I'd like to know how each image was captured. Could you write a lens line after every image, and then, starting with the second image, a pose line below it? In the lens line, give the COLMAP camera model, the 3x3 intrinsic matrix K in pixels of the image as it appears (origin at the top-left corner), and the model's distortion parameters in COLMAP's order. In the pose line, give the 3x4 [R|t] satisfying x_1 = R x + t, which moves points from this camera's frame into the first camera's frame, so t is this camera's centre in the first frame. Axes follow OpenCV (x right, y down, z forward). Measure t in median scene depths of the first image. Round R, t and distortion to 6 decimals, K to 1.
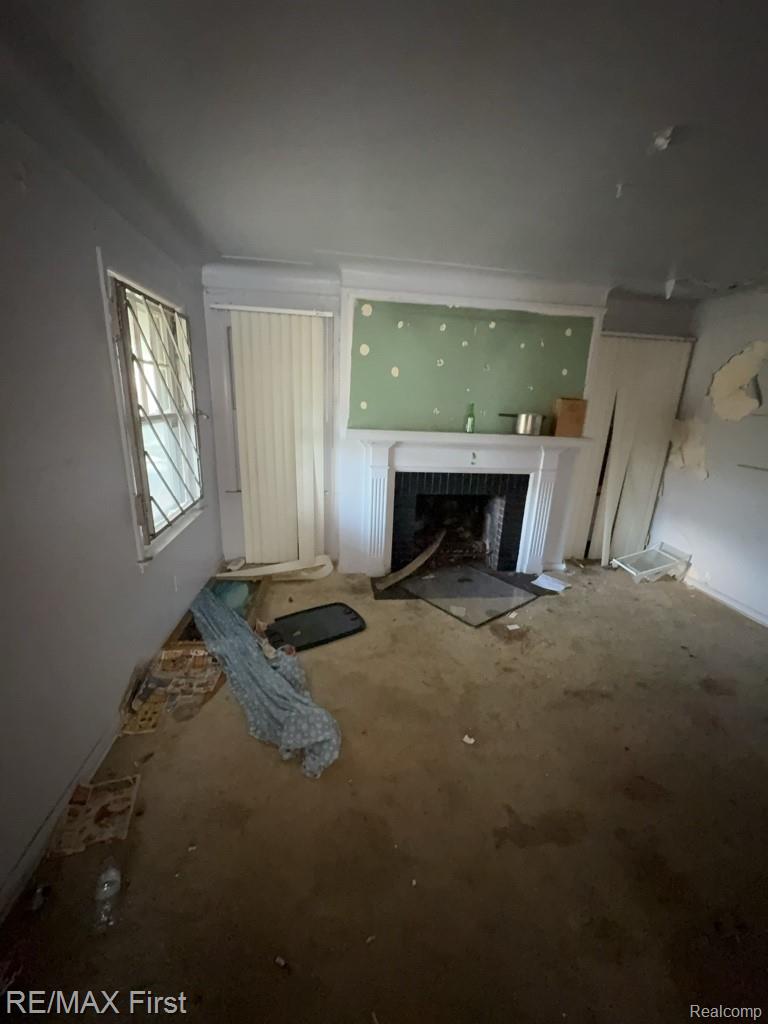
lens RADIAL K [[409.5, 0, 382.7], [0, 409.5, 513.5], [0, 0, 1]] dist [0.003238, 0.000191]
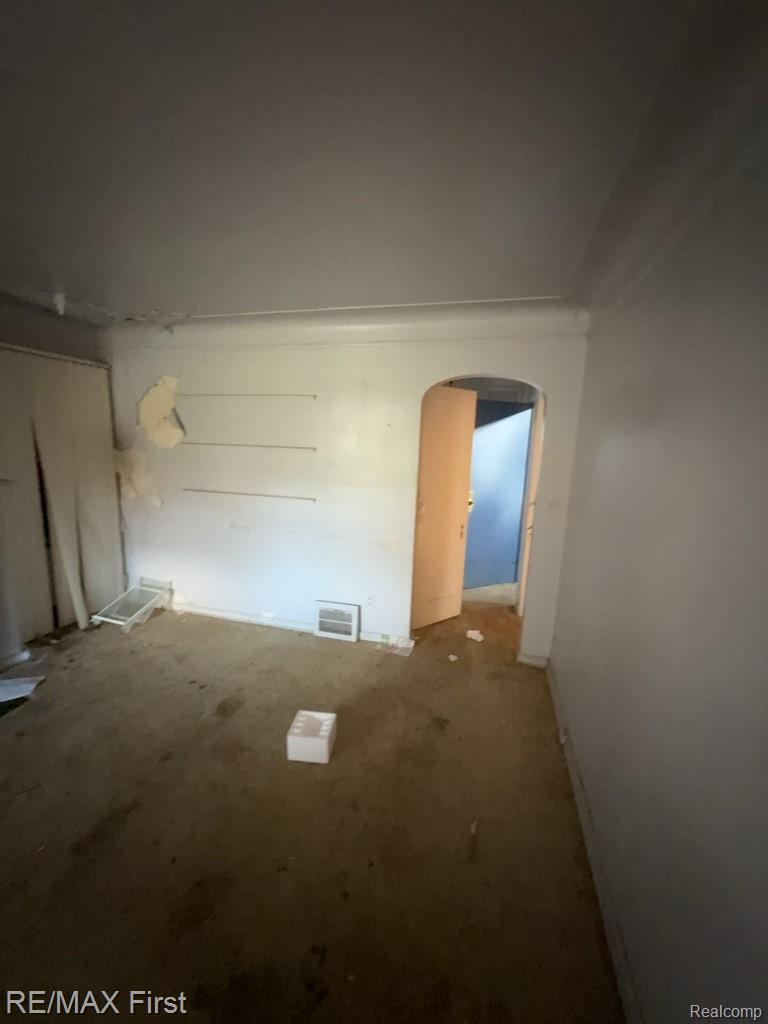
lens RADIAL K [[409.5, 0, 383.7], [0, 409.5, 514.8], [0, 0, 1]] dist [0.003238, 0.000191]
pose [[0.387092, -0.191776, 0.901877, 0.078522], [0.237062, 0.965949, 0.103651, -0.036575], [-0.891045, 0.173678, 0.419374, 0.086355]]
